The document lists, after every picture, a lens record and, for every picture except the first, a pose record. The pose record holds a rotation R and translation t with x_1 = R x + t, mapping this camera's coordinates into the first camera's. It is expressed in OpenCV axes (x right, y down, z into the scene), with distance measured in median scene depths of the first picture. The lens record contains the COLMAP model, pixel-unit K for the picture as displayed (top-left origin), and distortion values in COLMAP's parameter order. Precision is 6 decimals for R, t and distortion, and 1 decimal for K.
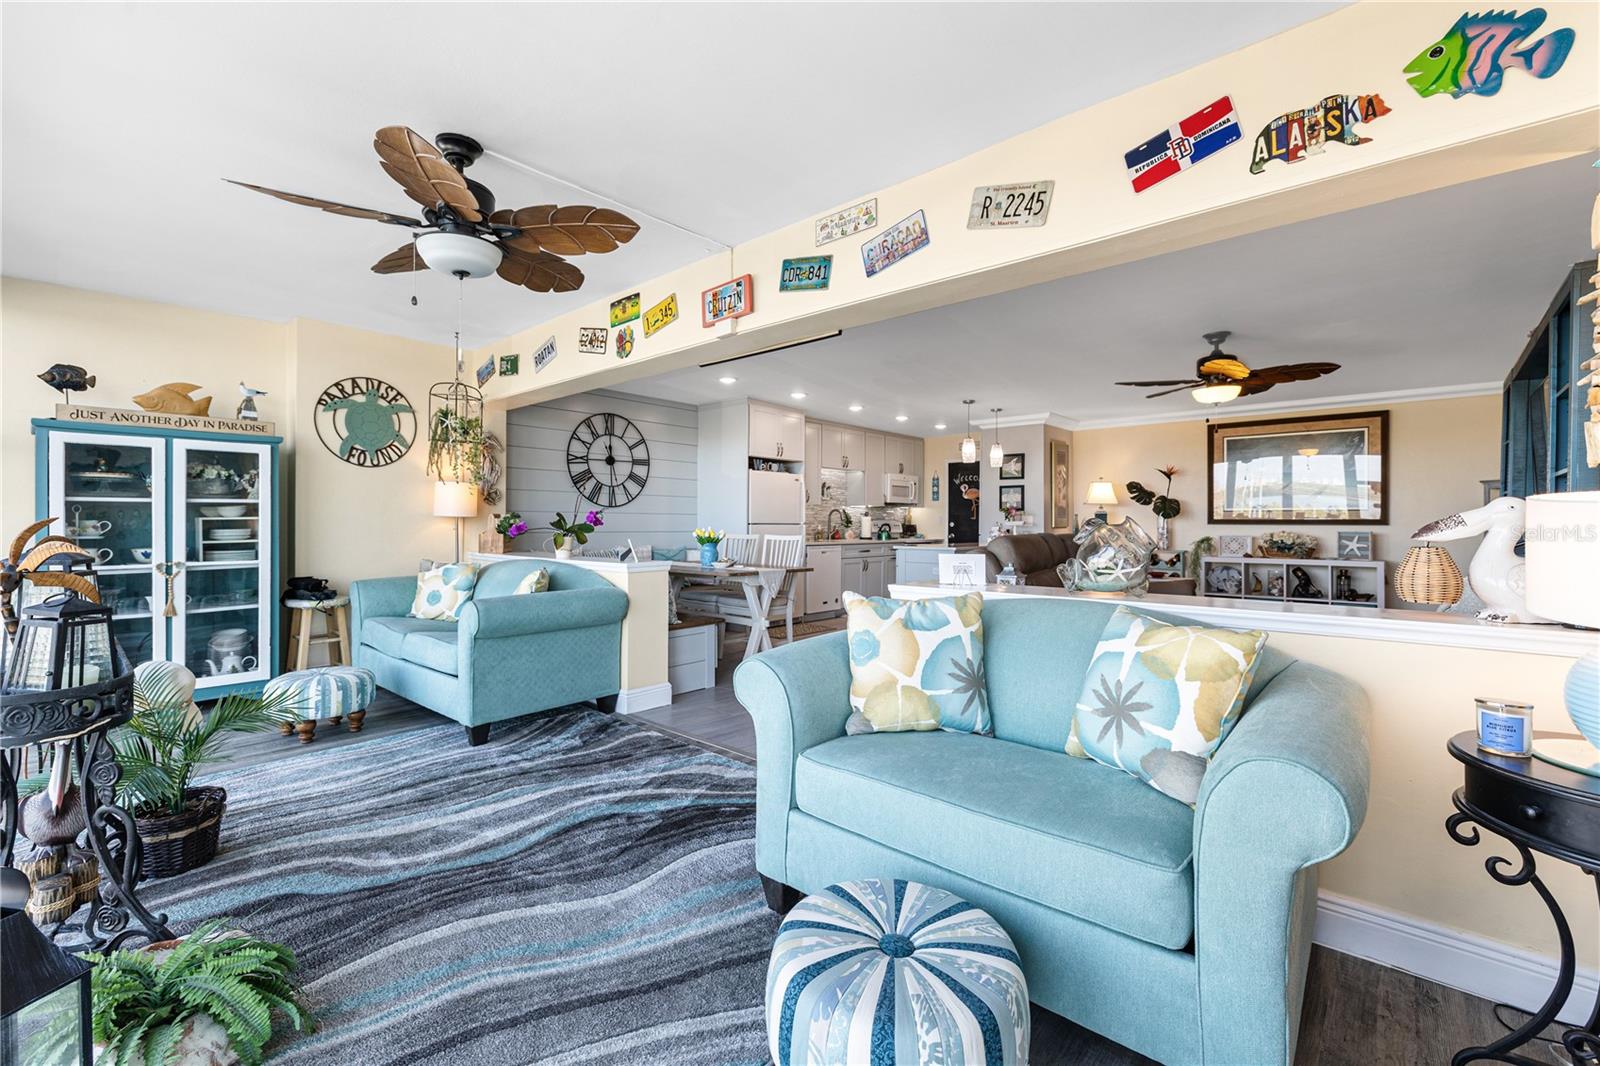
lens RADIAL K [[676.6, 0, 799.8], [0, 676.6, 526.3], [0, 0, 1]] dist [0.000071, -0.000565]
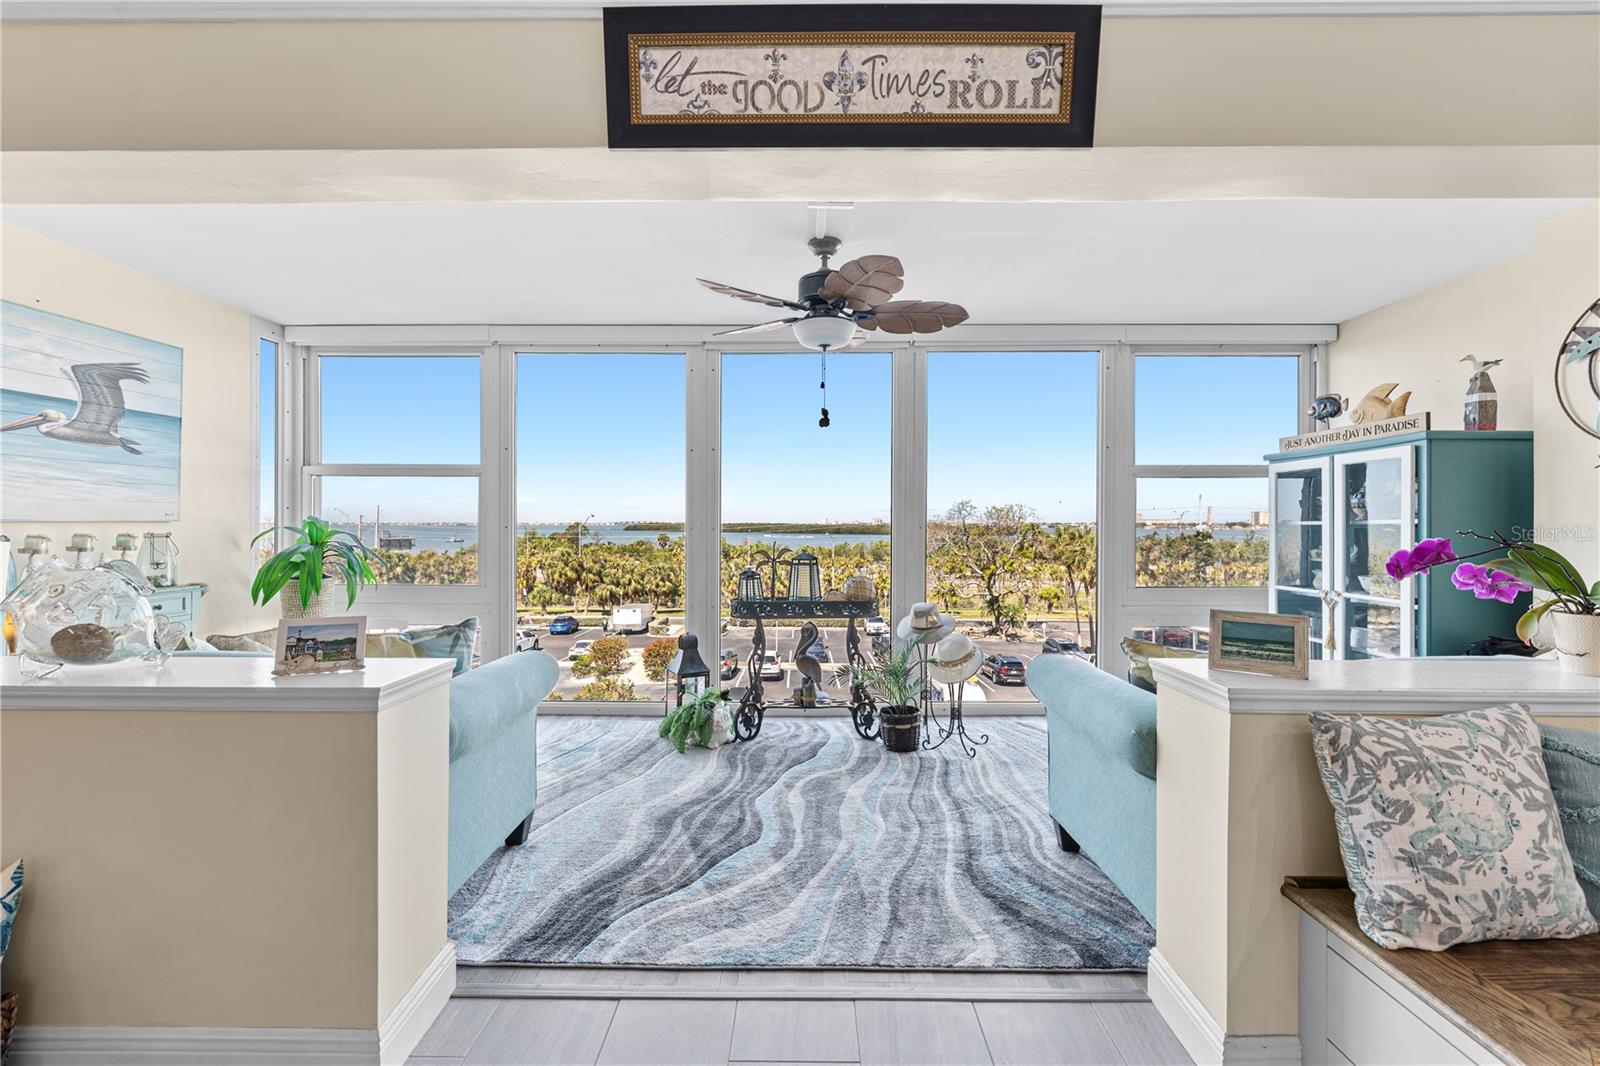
lens RADIAL K [[676.6, 0, 796.2], [0, 676.6, 524.8], [0, 0, 1]] dist [0.000071, -0.000565]
pose [[-0.757748, -0.003175, -0.652540, 0.119184], [-0.006708, 0.999973, 0.002925, -0.018739], [0.652513, 0.006594, -0.757749, 0.671971]]
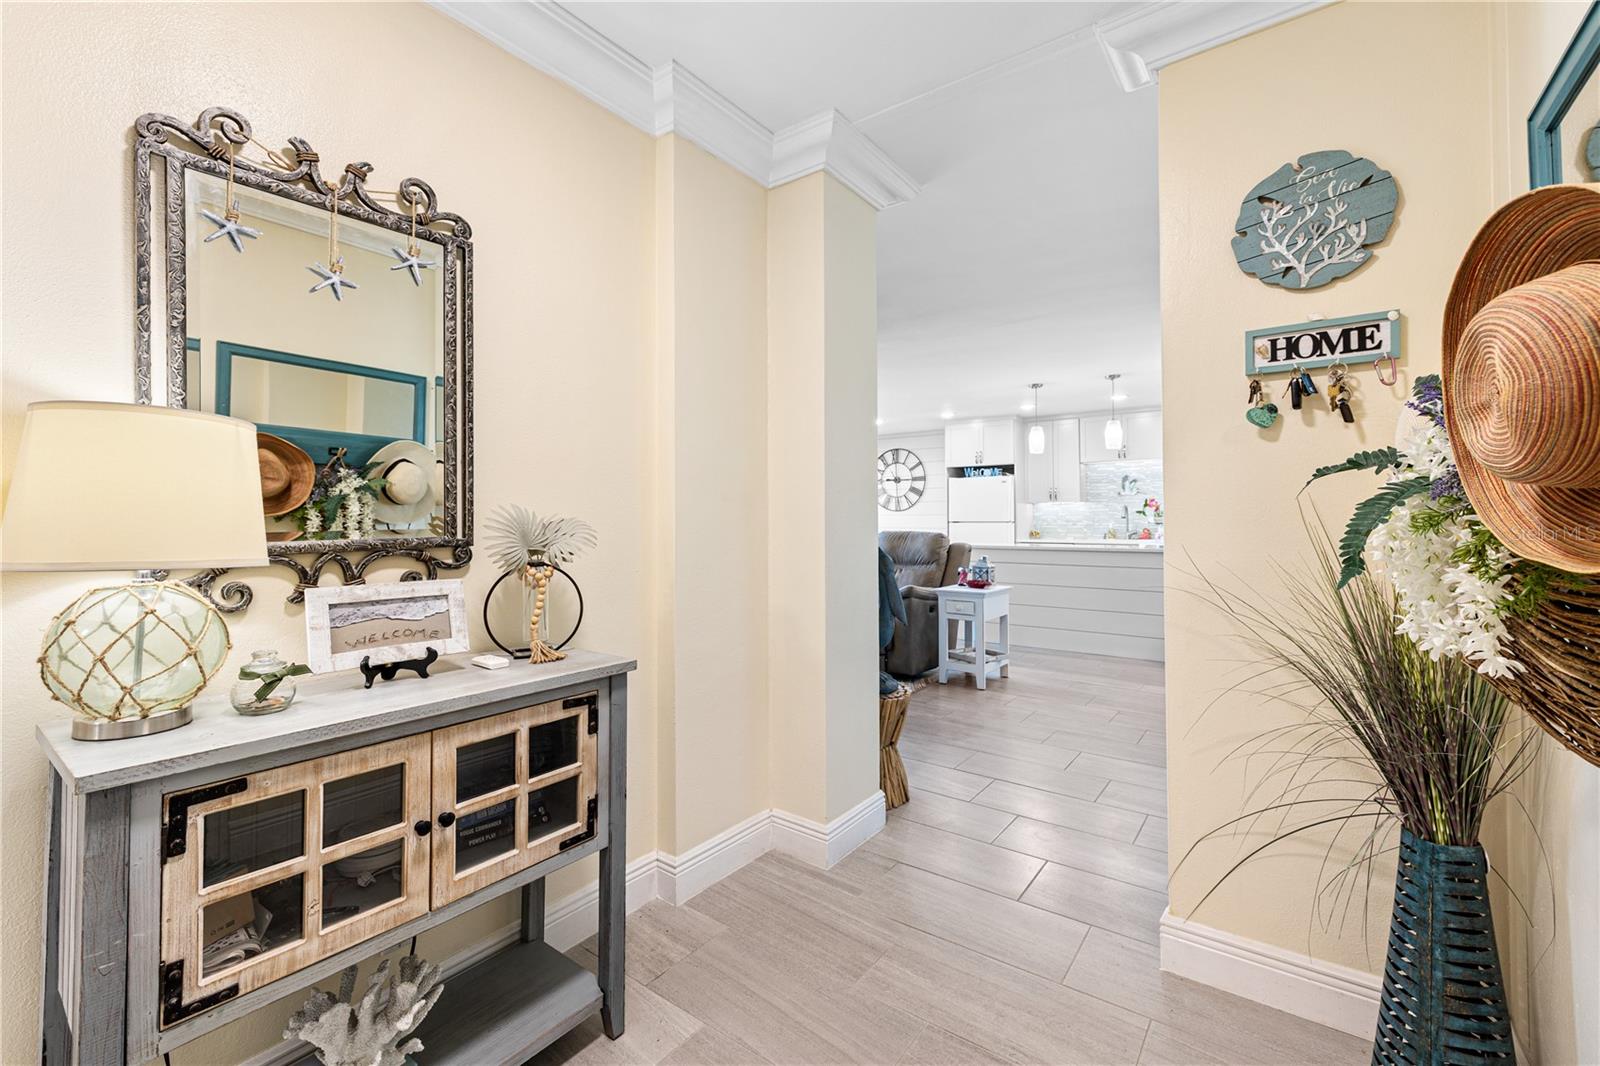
lens RADIAL K [[676.6, 0, 802.1], [0, 676.6, 511.6], [0, 0, 1]] dist [0.000071, -0.000565]
pose [[0.088426, -0.016738, -0.995942, 1.145717], [-0.000523, 0.999858, -0.016850, -0.001466], [0.996083, 0.002011, 0.088405, 0.624035]]
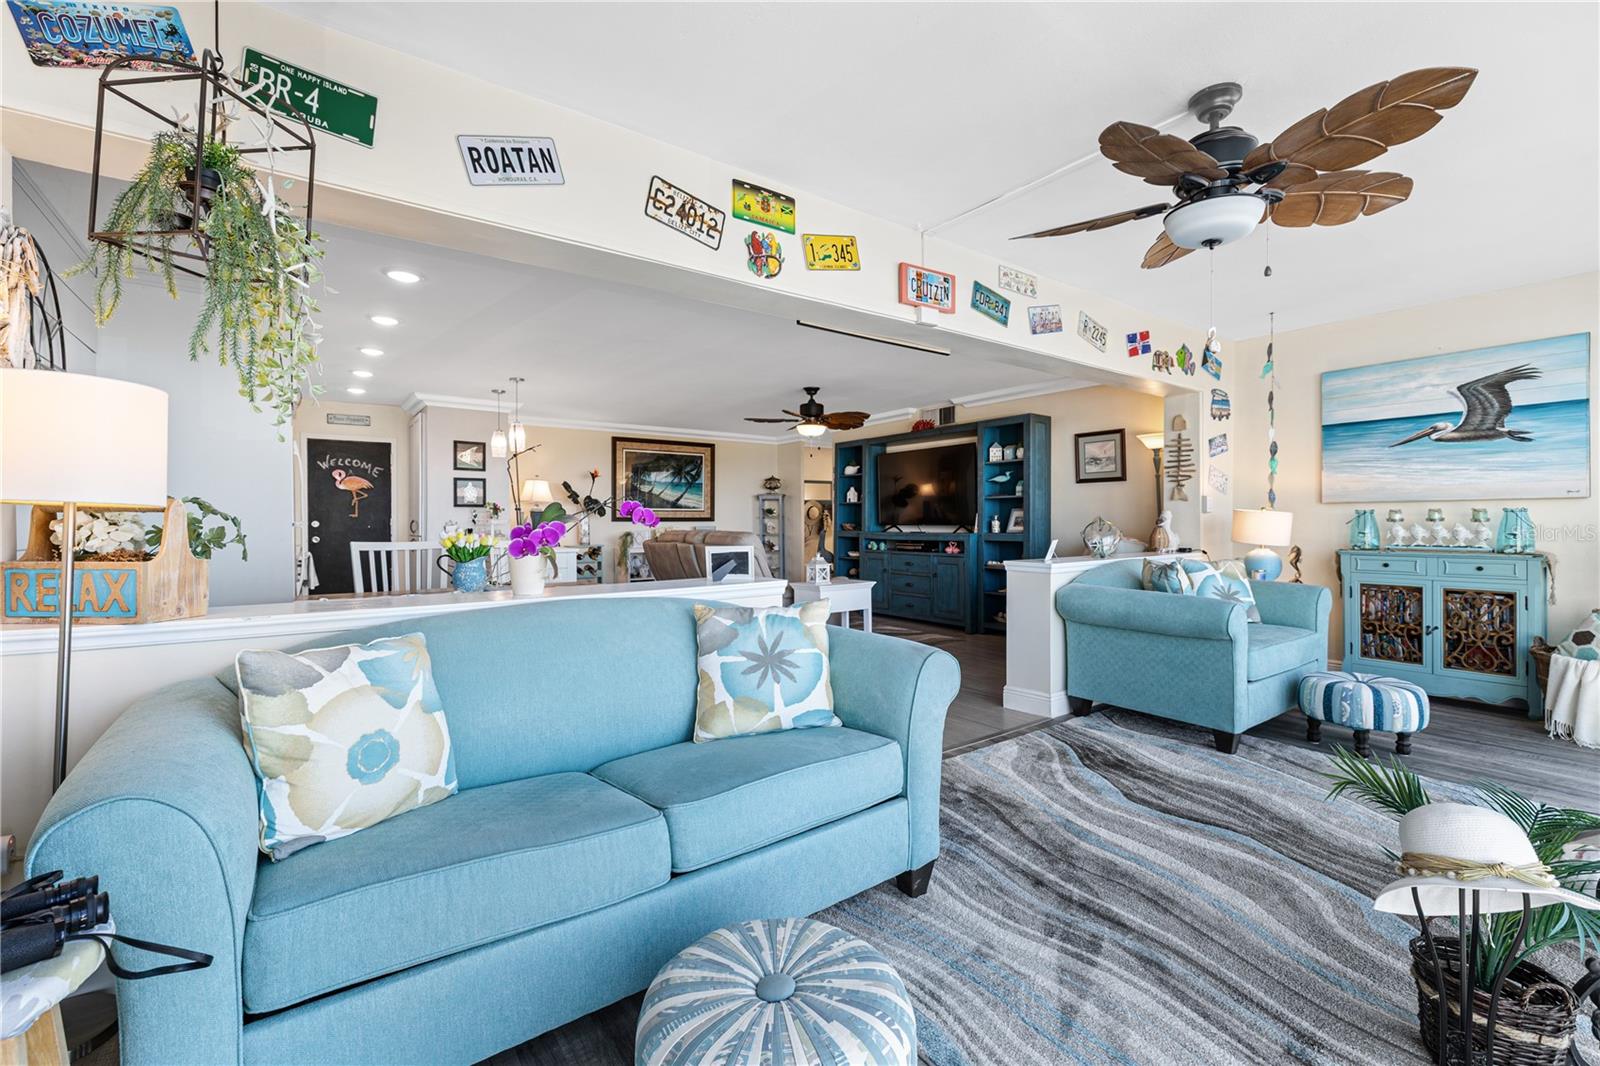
lens RADIAL K [[676.6, 0, 795.2], [0, 676.6, 530.9], [0, 0, 1]] dist [0.000071, -0.000565]
pose [[0.218689, -0.018379, 0.975621, -0.532031], [0.008423, 0.999821, 0.016947, -0.003994], [-0.975758, 0.004512, 0.218805, 0.477551]]
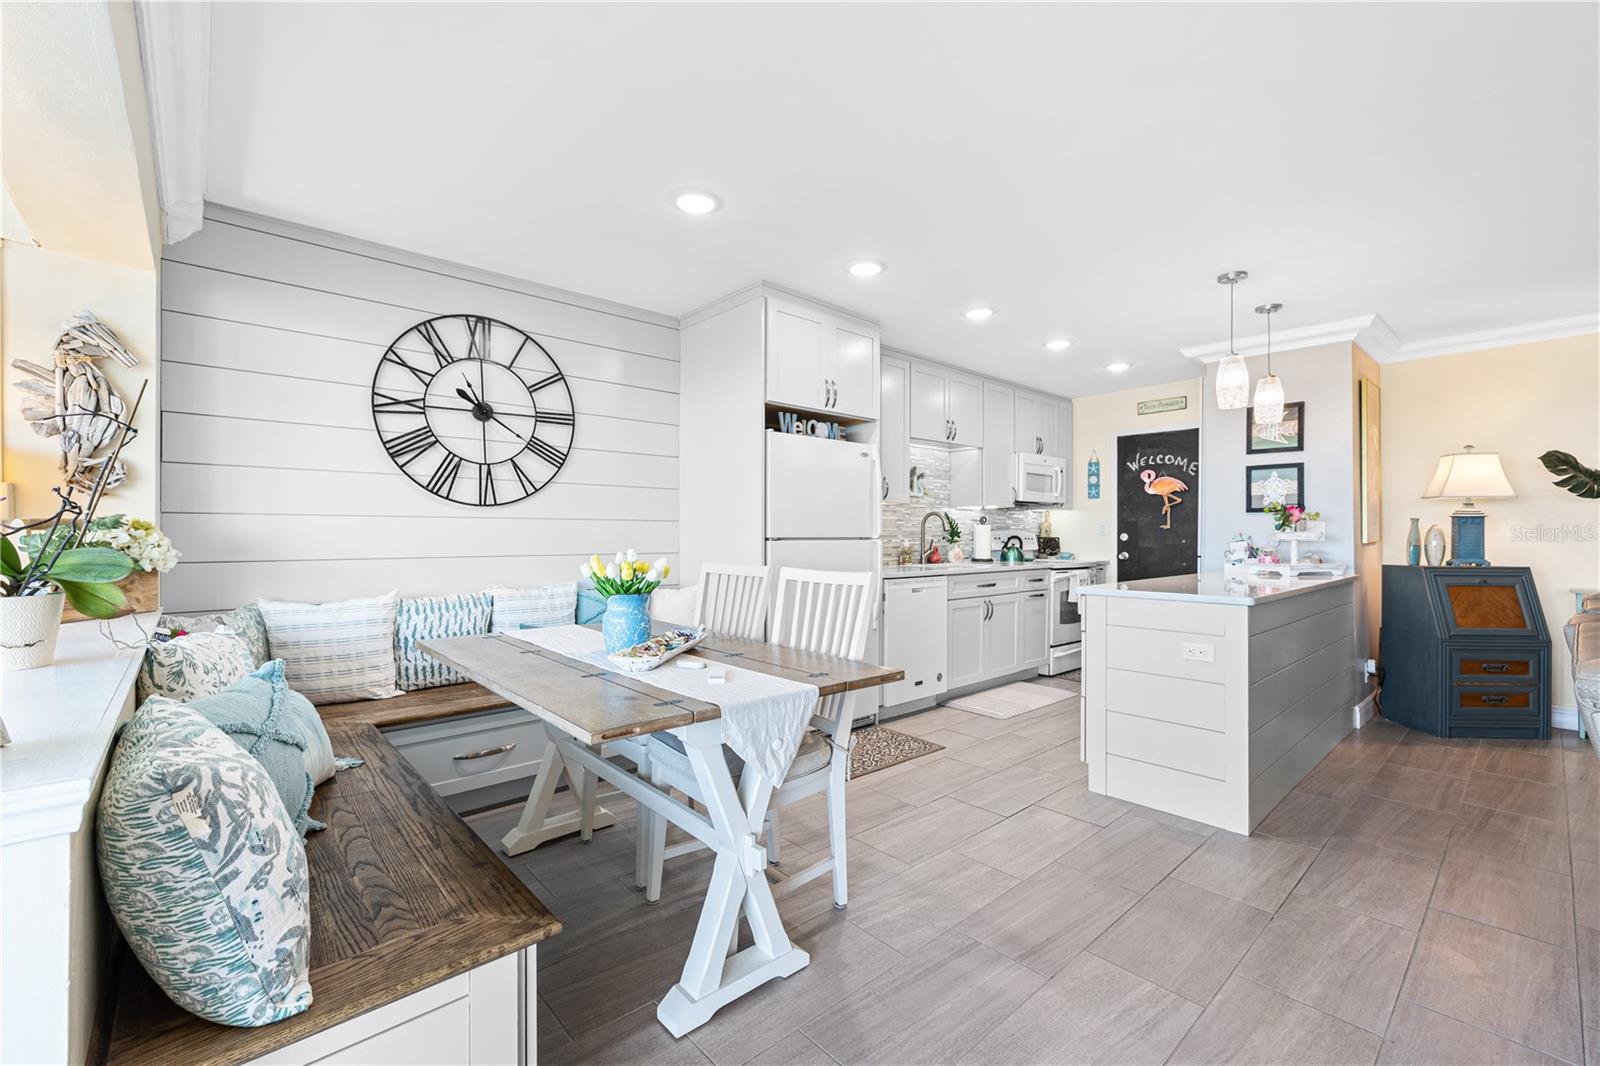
lens RADIAL K [[676.6, 0, 795.9], [0, 676.6, 530.0], [0, 0, 1]] dist [0.000071, -0.000565]
pose [[0.993034, -0.003067, -0.117786, 0.004255], [0.002064, 0.999961, -0.008639, -0.005991], [0.117808, 0.008335, 0.993001, 0.512549]]
